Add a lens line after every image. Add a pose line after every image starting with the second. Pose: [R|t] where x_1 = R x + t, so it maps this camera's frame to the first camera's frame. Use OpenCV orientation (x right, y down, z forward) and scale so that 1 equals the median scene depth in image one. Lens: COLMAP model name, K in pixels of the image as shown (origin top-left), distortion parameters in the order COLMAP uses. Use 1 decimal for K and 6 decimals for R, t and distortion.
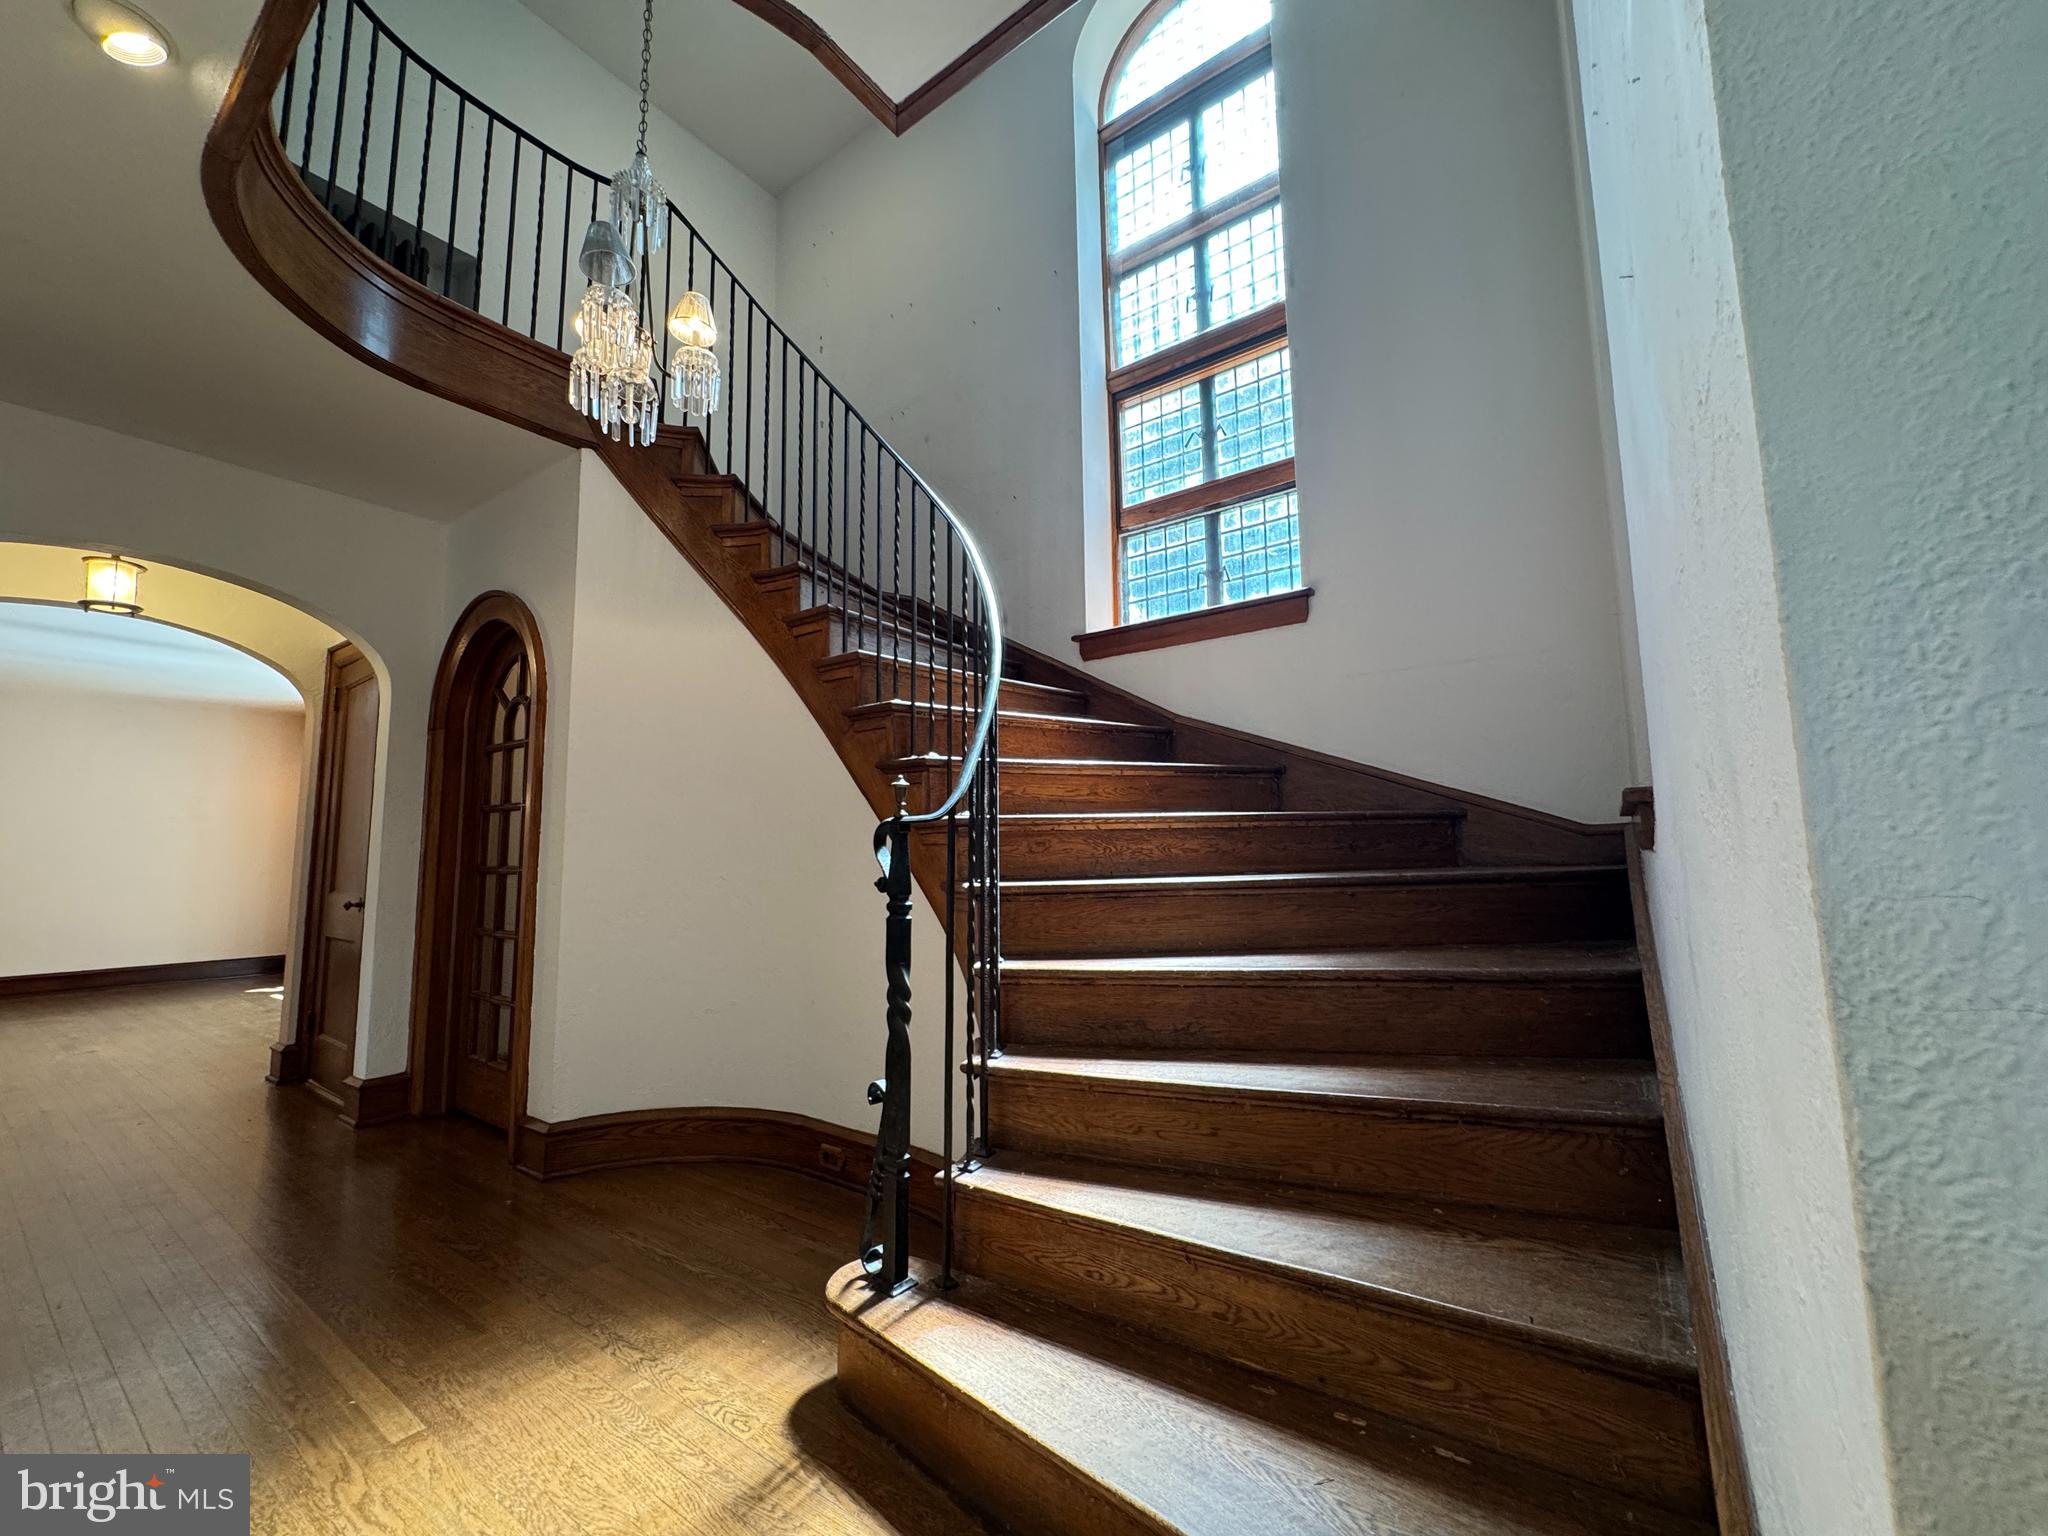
lens RADIAL K [[820.9, 0, 1022.7], [0, 820.9, 764.3], [0, 0, 1]] dist [-0.005066, 0.000425]
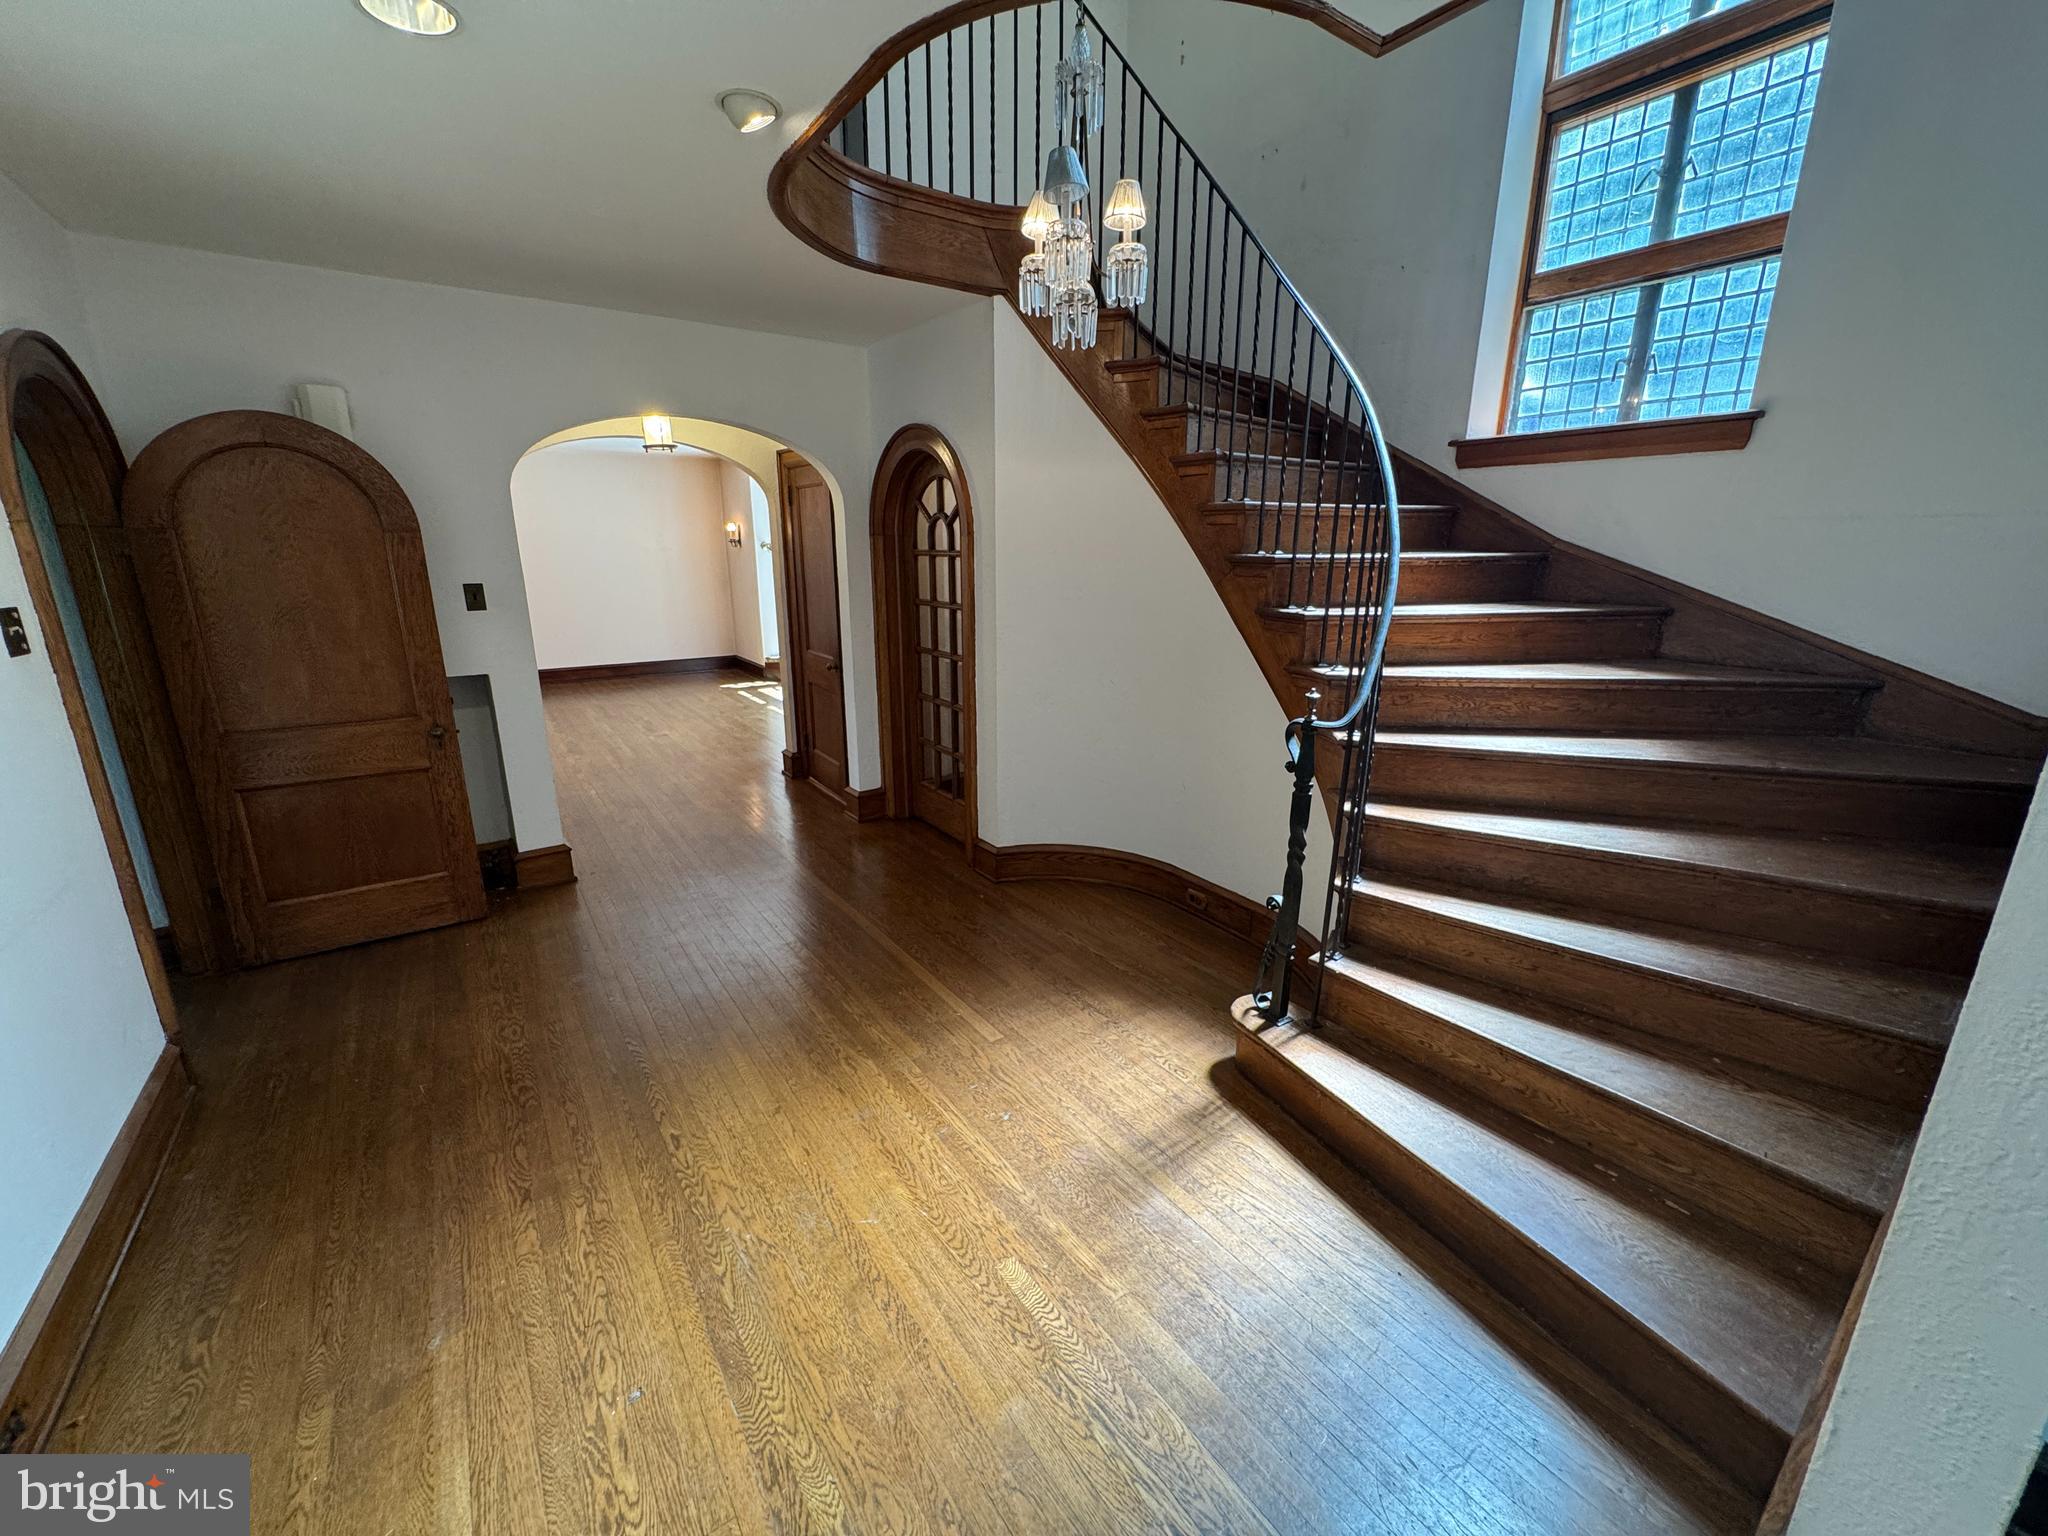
lens RADIAL K [[820.9, 0, 1020.9], [0, 820.9, 764.6], [0, 0, 1]] dist [-0.005066, 0.000425]
pose [[0.945591, 0.101343, -0.309172, -0.108922], [0.019752, 0.930619, 0.365455, -0.222273], [0.324757, -0.351678, 0.877984, -0.199381]]
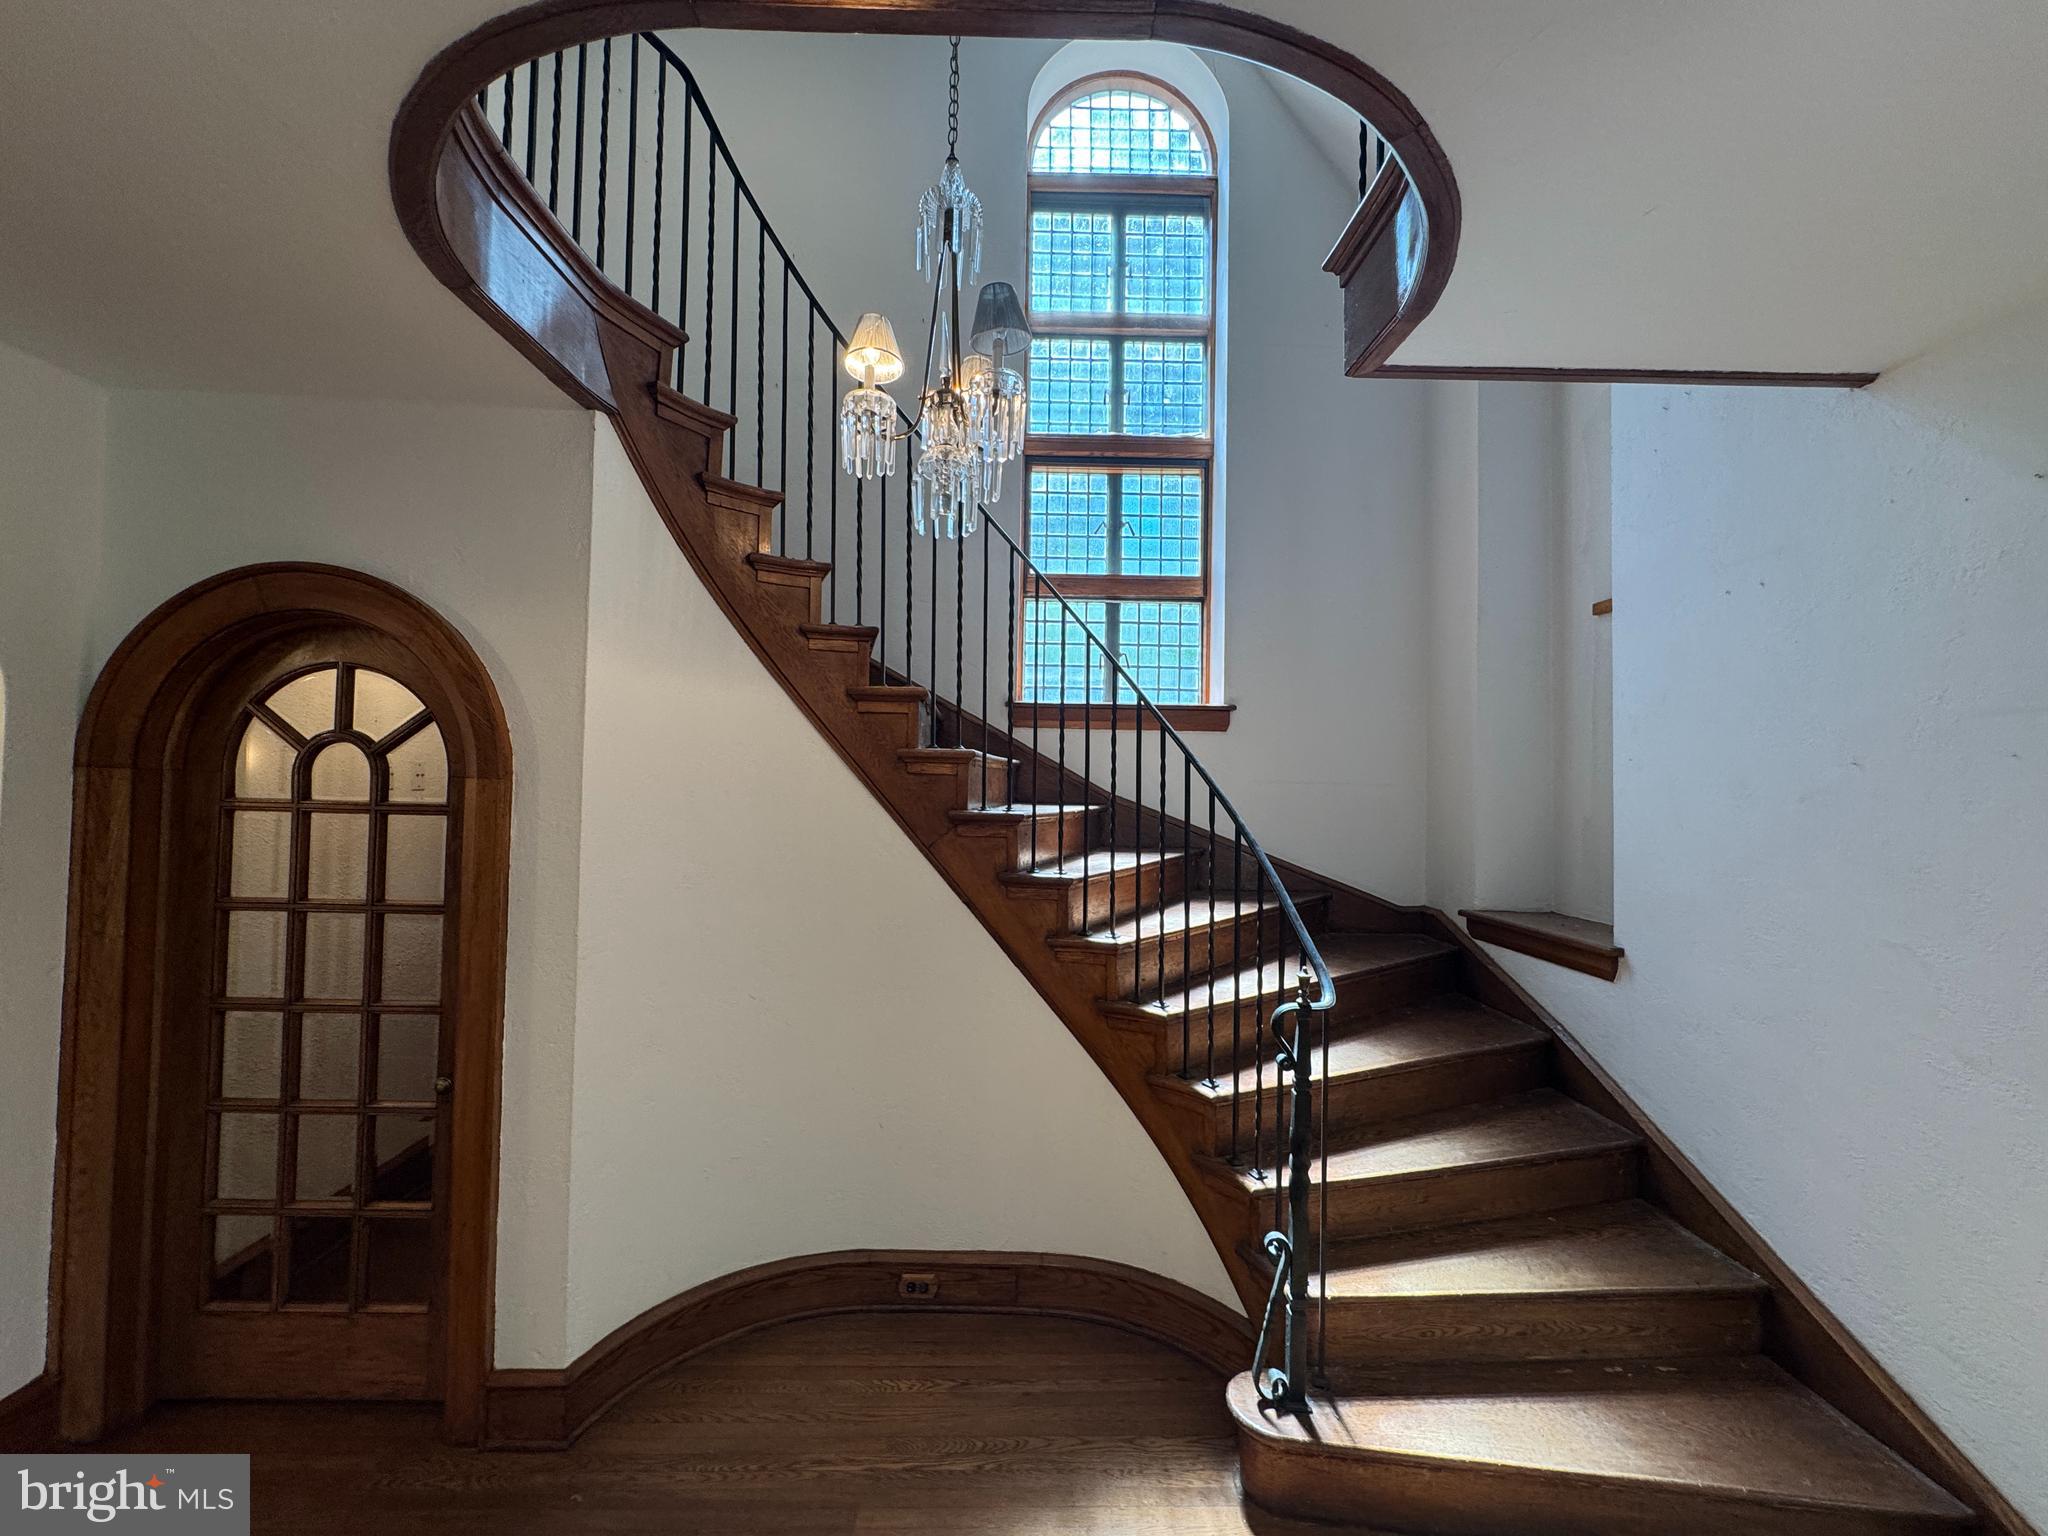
lens RADIAL K [[820.9, 0, 1023.0], [0, 820.9, 766.2], [0, 0, 1]] dist [-0.005066, 0.000425]
pose [[0.795011, 0.048301, 0.604669, -0.724255], [-0.098286, 0.993910, 0.049832, -0.174922], [-0.598579, -0.099048, 0.794917, 0.227783]]
